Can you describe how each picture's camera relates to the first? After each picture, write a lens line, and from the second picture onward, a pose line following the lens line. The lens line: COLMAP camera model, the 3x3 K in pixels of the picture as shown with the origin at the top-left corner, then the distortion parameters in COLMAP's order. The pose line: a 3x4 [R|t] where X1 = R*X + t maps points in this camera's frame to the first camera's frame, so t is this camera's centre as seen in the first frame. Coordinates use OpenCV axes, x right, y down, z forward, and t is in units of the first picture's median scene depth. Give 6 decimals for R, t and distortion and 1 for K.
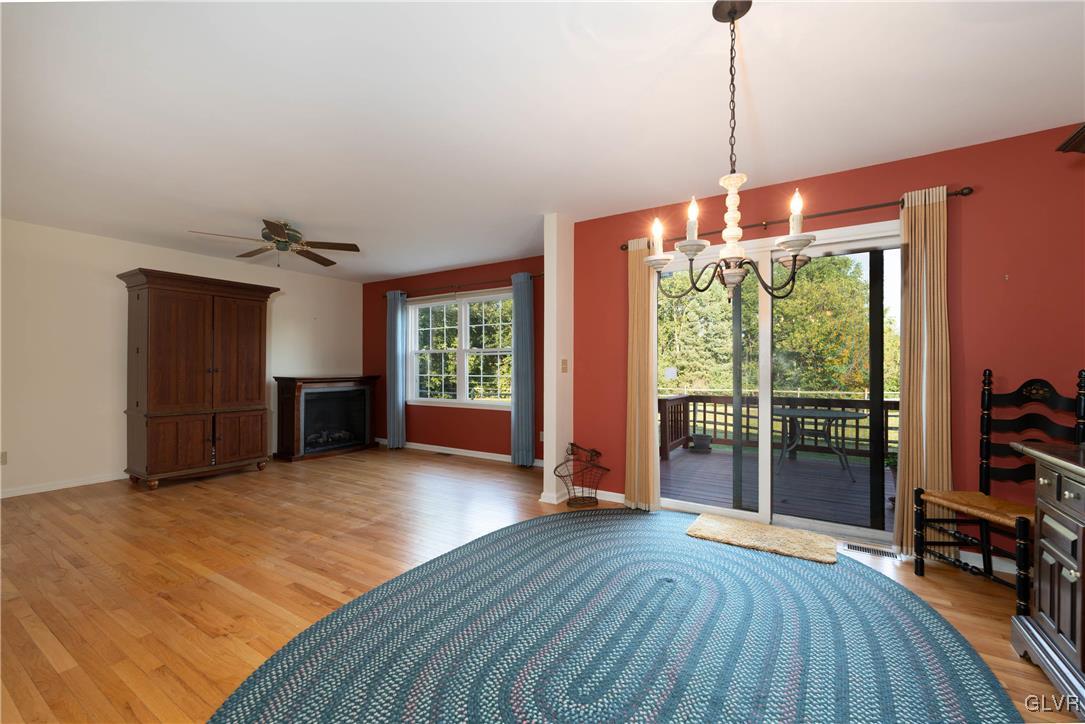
lens RADIAL K [[444.2, 0, 545.4], [0, 444.2, 366.9], [0, 0, 1]] dist [-0.001773, -0.000144]
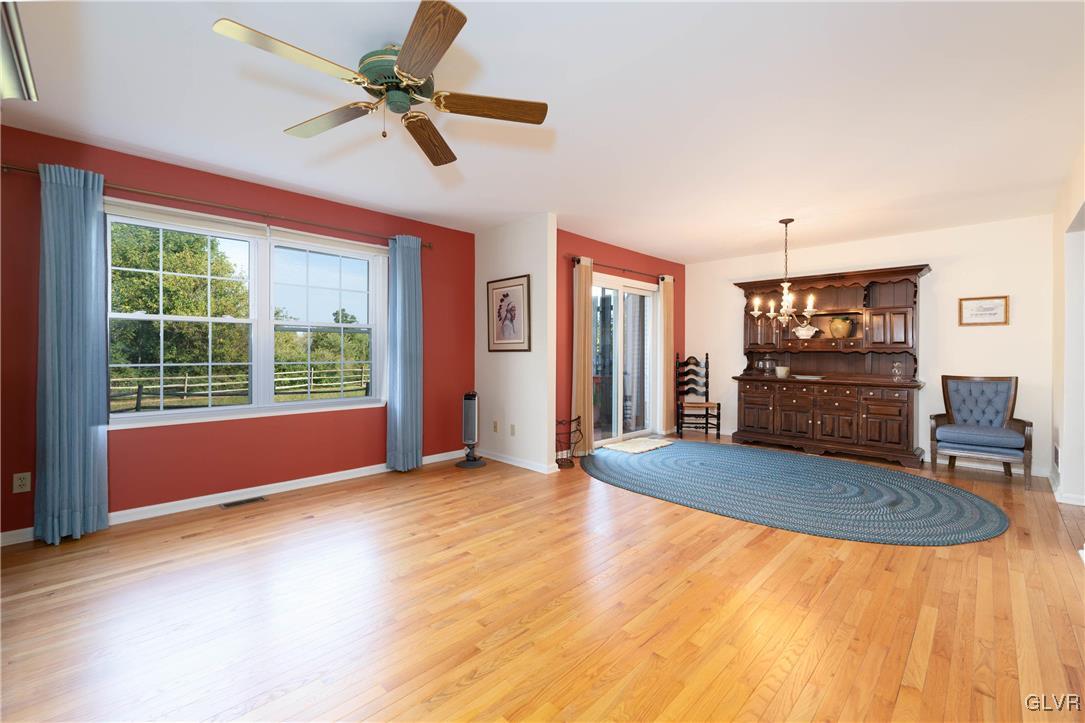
lens RADIAL K [[444.2, 0, 547.0], [0, 444.2, 355.9], [0, 0, 1]] dist [-0.001773, -0.000144]
pose [[0.226098, -0.007934, 0.974072, -1.662207], [-0.003067, 0.999956, 0.008857, 0.004642], [-0.974100, -0.004990, 0.226063, 1.174389]]
